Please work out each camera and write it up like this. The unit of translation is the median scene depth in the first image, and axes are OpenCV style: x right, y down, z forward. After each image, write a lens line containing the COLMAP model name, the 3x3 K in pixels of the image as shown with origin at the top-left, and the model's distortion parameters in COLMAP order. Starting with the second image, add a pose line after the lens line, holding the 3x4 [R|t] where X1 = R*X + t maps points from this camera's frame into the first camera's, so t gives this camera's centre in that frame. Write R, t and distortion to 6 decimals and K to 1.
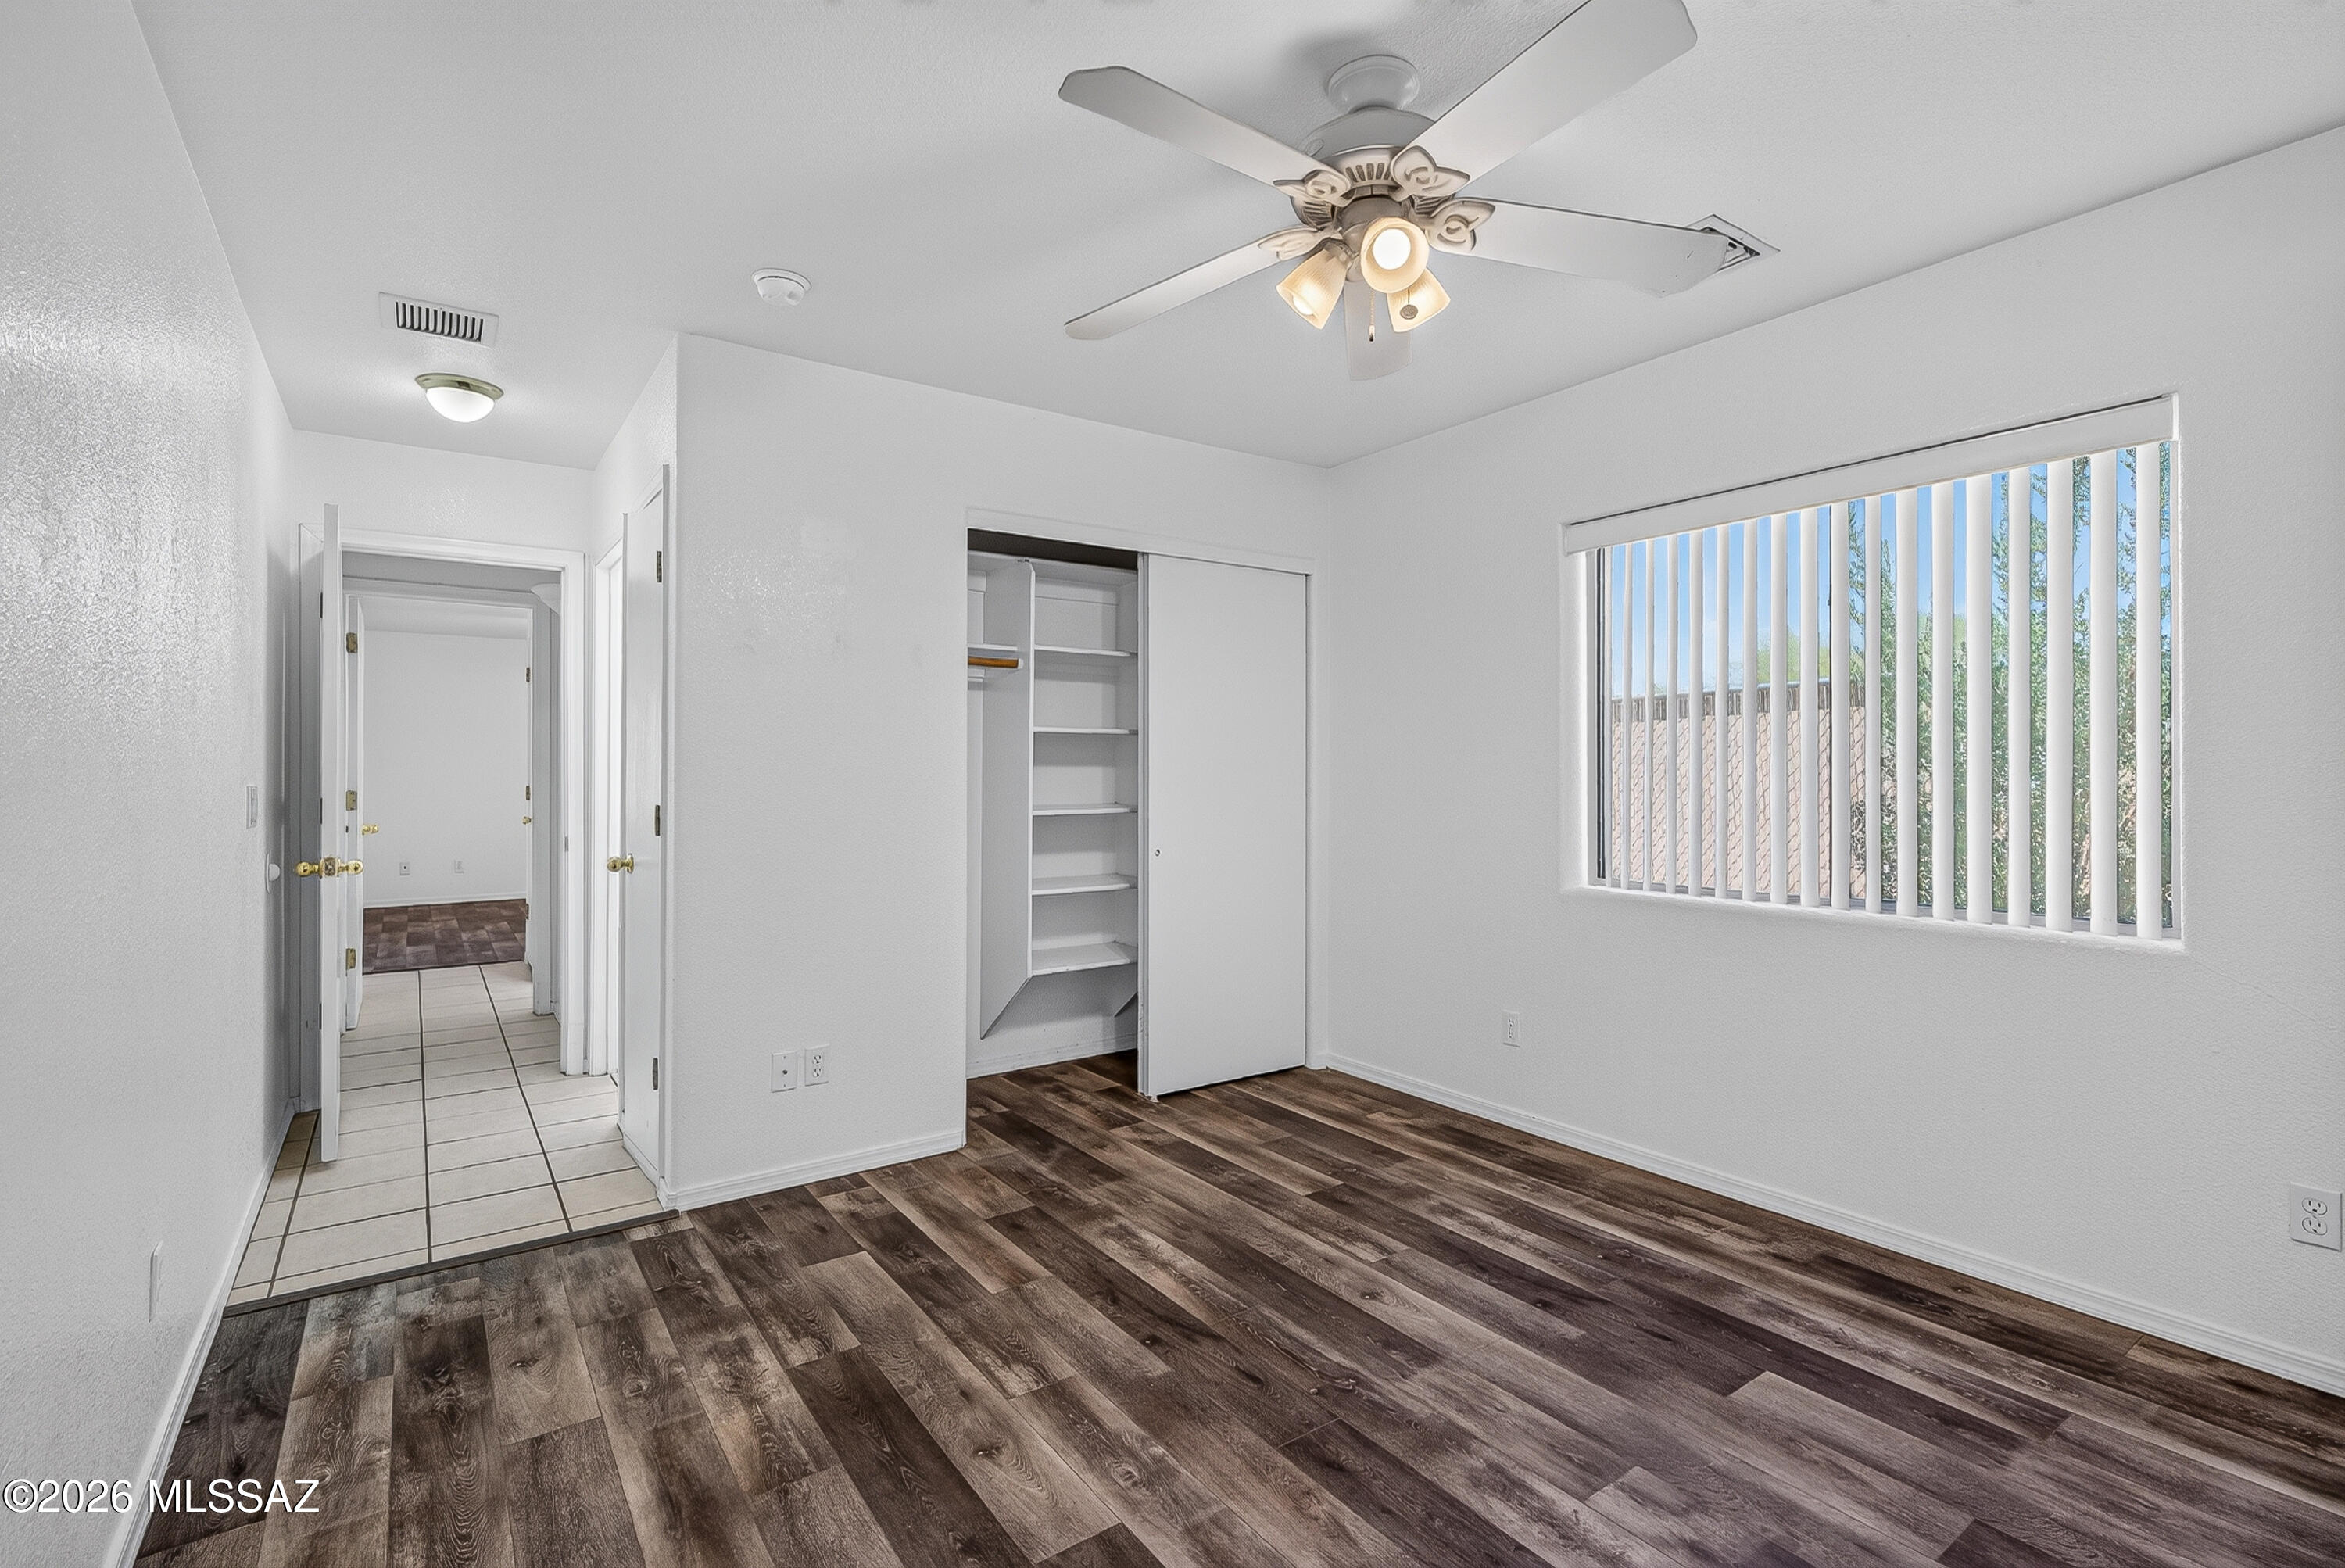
lens RADIAL K [[1074.6, 0, 1171.1], [0, 1074.6, 737.3], [0, 0, 1]] dist [-0.003334, 0.000720]
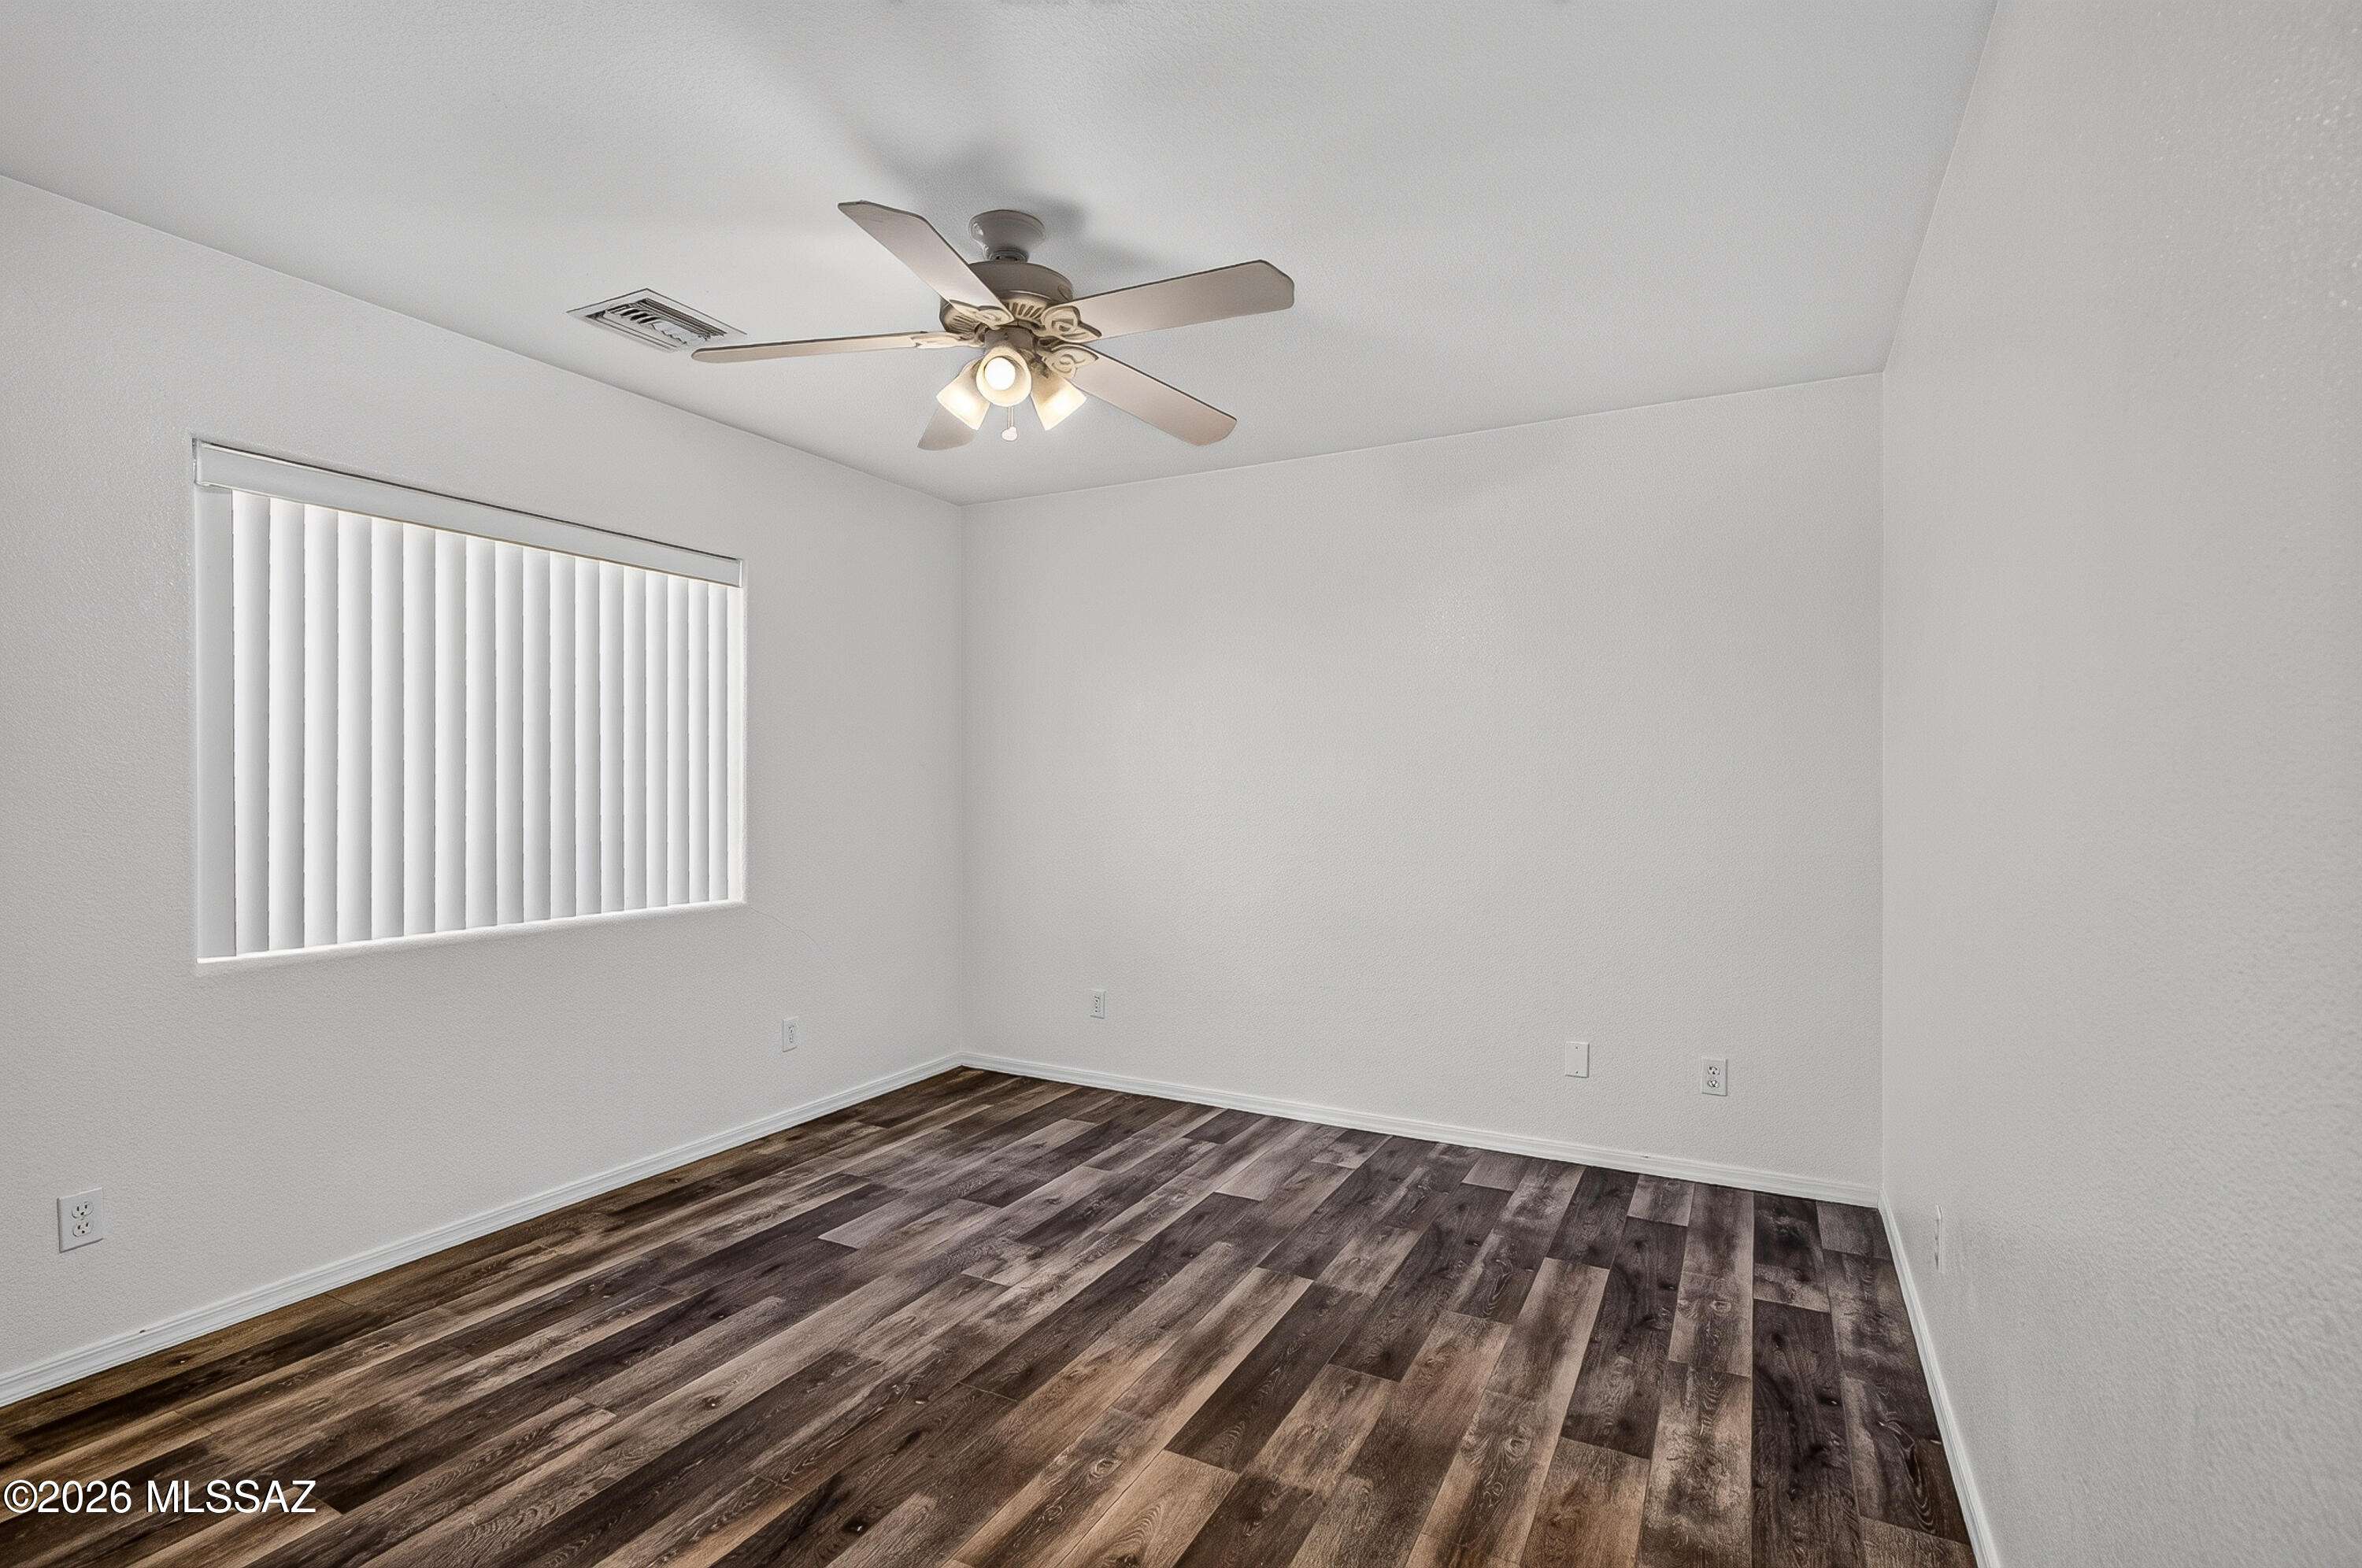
lens RADIAL K [[1082.3, 0, 1181.4], [0, 1082.3, 798.6], [0, 0, 1]] dist [-0.003334, 0.000720]
pose [[-0.445520, -0.008332, 0.895233, -0.790380], [-0.021346, 0.999771, -0.001318, 0.027904], [-0.895017, -0.019696, -0.445596, 1.104457]]
